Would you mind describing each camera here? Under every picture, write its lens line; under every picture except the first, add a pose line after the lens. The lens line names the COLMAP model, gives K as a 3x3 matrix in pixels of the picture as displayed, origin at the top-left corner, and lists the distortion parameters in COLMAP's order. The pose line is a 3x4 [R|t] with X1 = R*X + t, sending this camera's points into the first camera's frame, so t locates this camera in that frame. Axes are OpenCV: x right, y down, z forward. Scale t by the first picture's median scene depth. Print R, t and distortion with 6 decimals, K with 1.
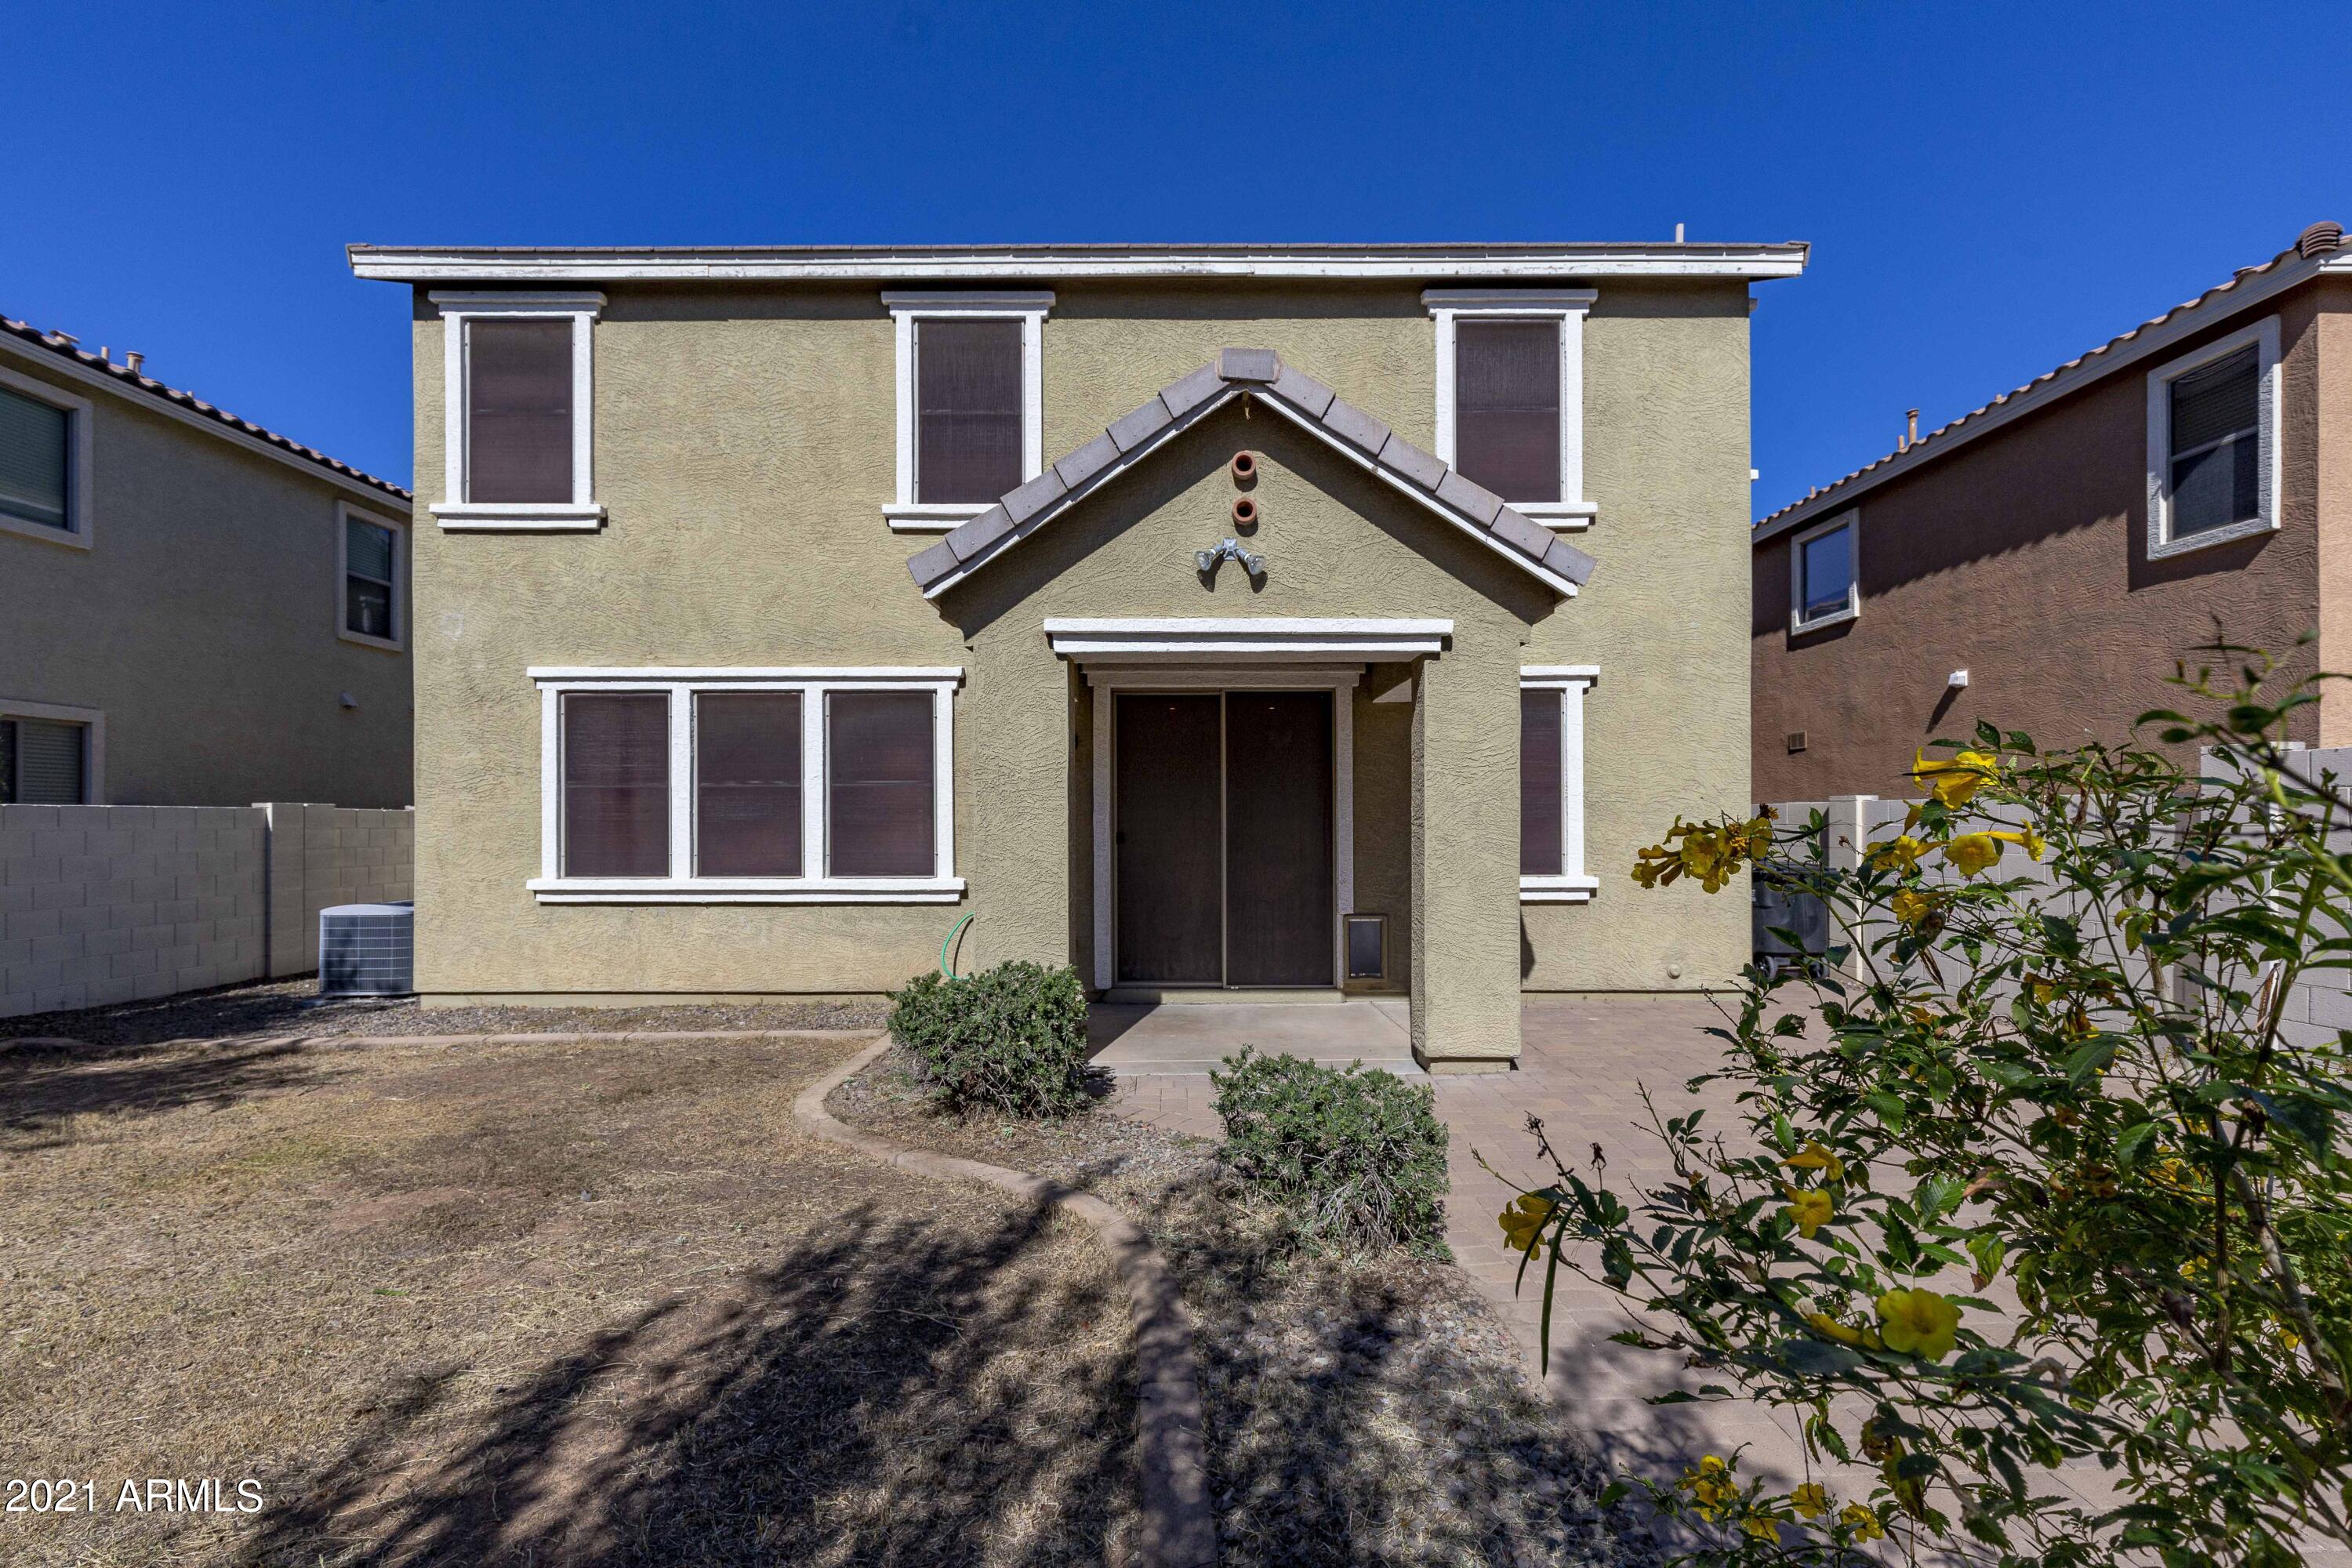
lens RADIAL K [[1072.0, 0, 1182.6], [0, 1072.0, 817.8], [0, 0, 1]] dist [0.002053, -0.000109]
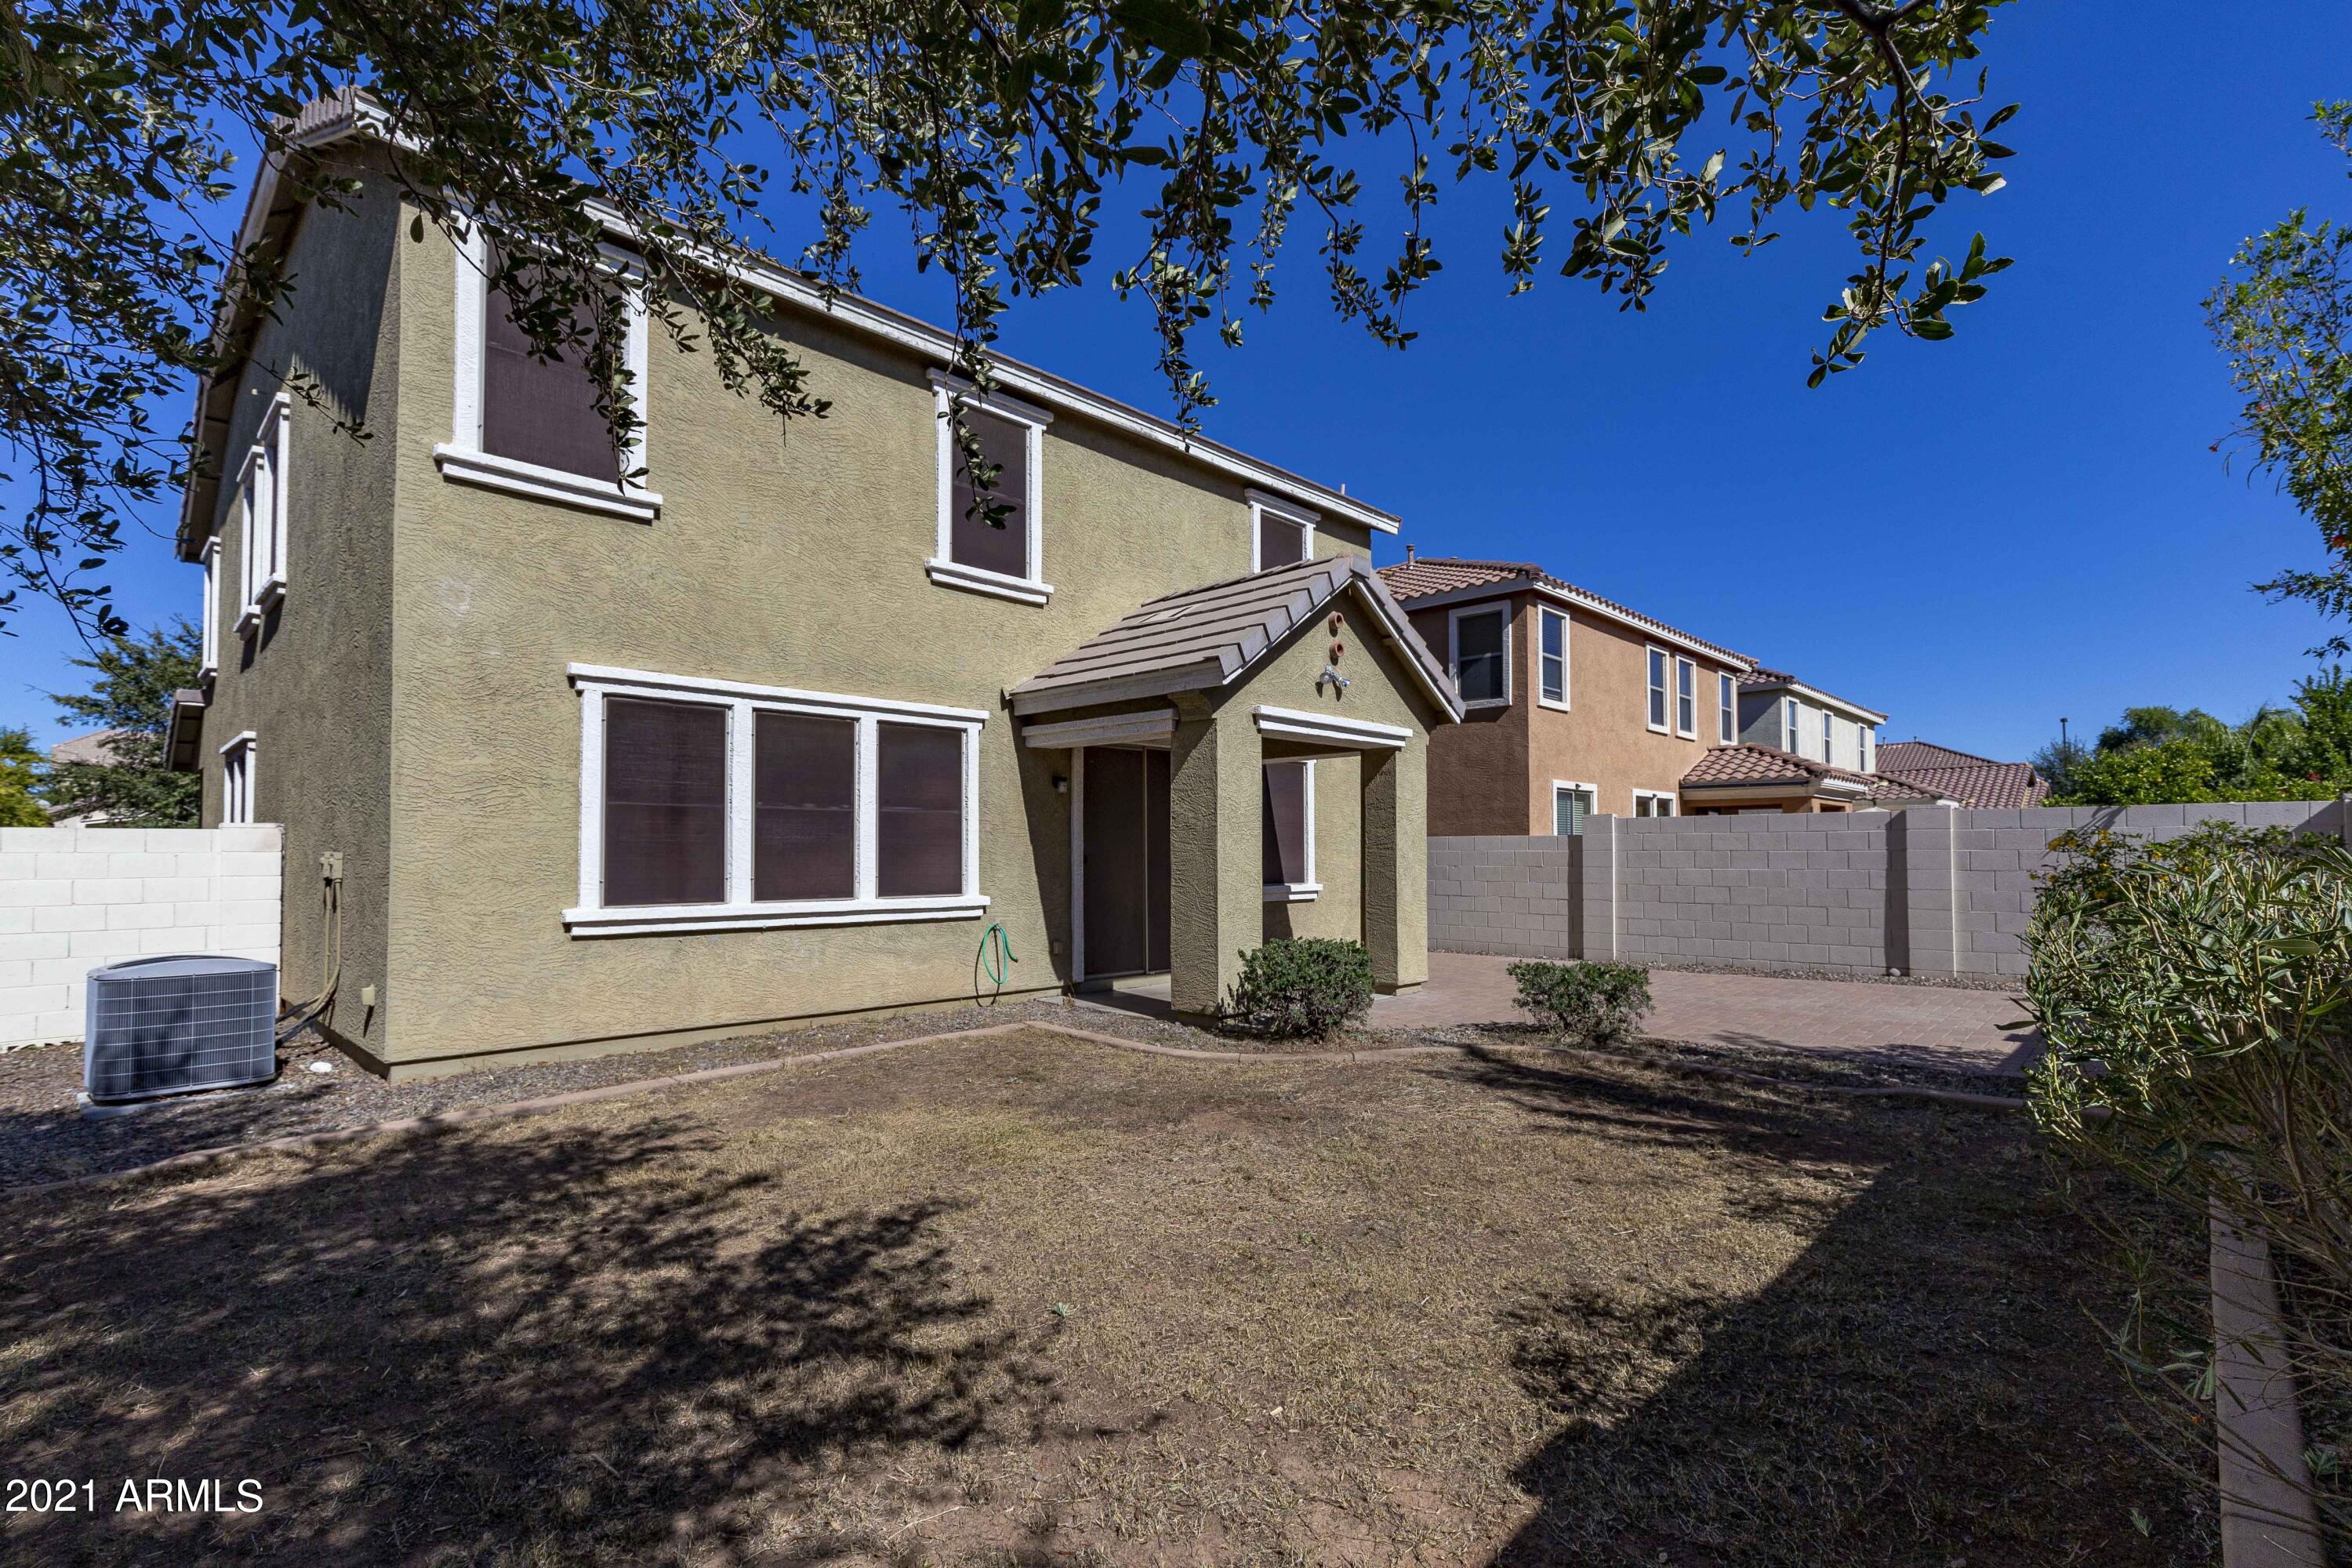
lens RADIAL K [[1080.3, 0, 1203.9], [0, 1080.3, 819.1], [0, 0, 1]] dist [0.008243, -0.000239]
pose [[0.683682, 0.024830, 0.729358, -0.886413], [-0.001496, 0.999467, -0.032623, 0.012466], [-0.729779, 0.021213, 0.683354, 0.039275]]
